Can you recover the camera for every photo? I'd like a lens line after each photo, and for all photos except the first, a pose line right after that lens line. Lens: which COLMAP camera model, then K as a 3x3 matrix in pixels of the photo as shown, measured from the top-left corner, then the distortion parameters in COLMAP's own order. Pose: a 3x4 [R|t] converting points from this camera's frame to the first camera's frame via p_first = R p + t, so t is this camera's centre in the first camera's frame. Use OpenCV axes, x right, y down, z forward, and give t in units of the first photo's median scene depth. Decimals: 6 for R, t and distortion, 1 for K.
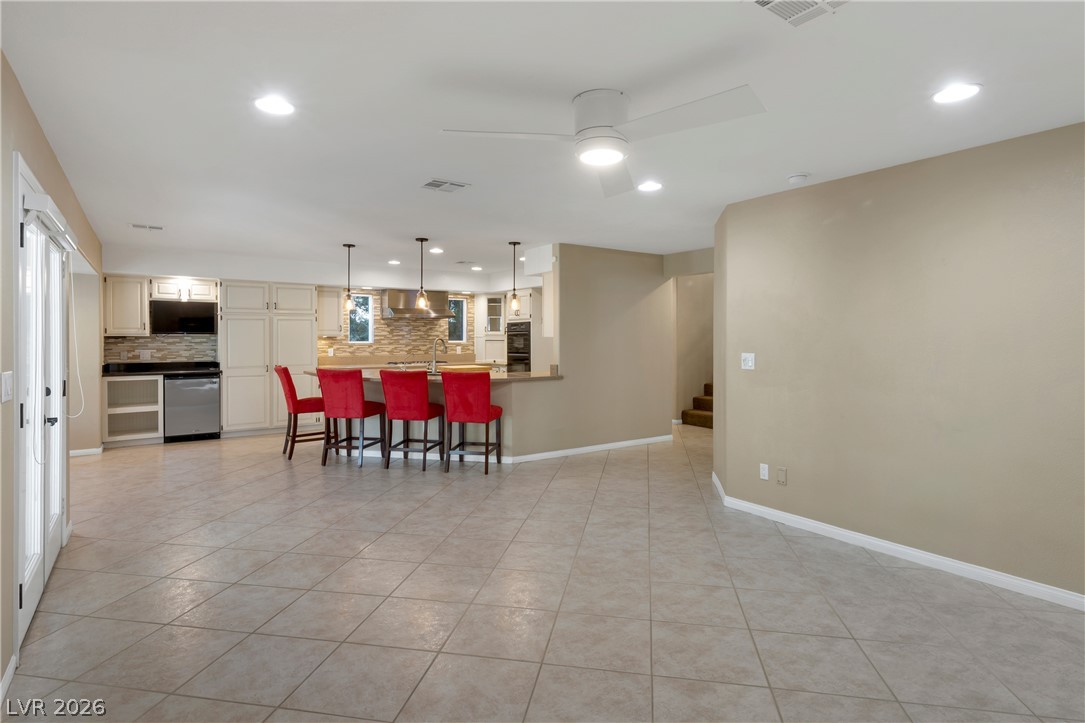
lens RADIAL K [[568.2, 0, 541.5], [0, 568.2, 352.9], [0, 0, 1]] dist [0.010760, -0.002512]
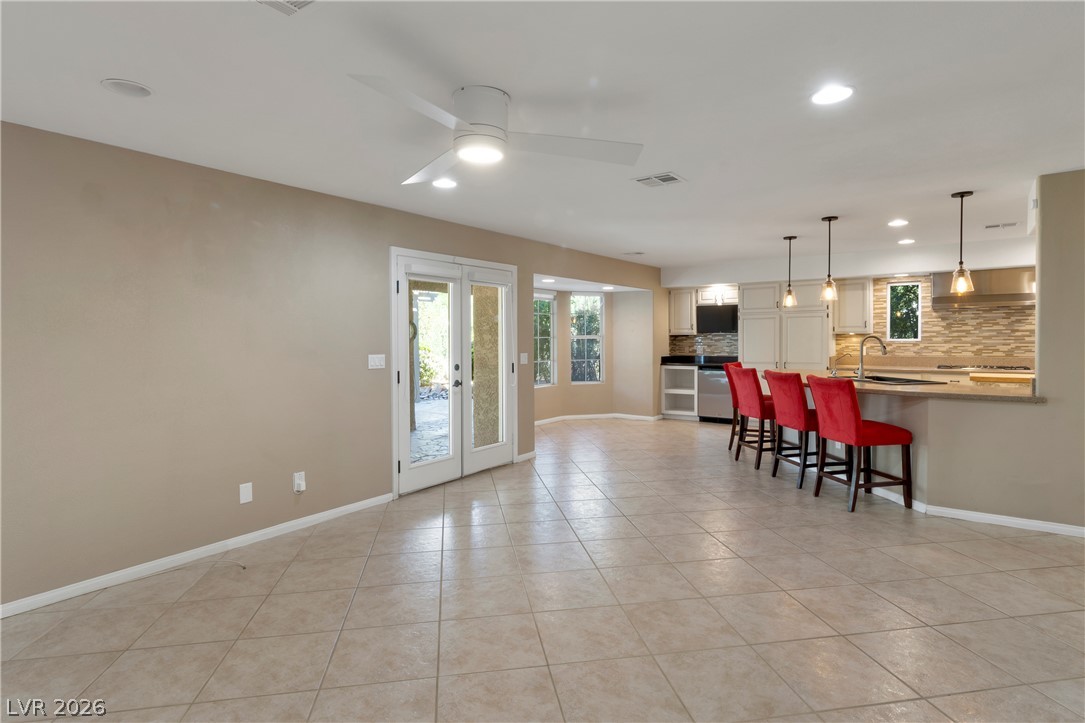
lens RADIAL K [[568.2, 0, 542.1], [0, 568.2, 354.7], [0, 0, 1]] dist [0.010760, -0.002512]
pose [[0.335378, 0.027497, -0.941682, 0.371626], [-0.018347, 0.999575, 0.022653, -0.007619], [0.941905, 0.009679, 0.335740, 0.262038]]
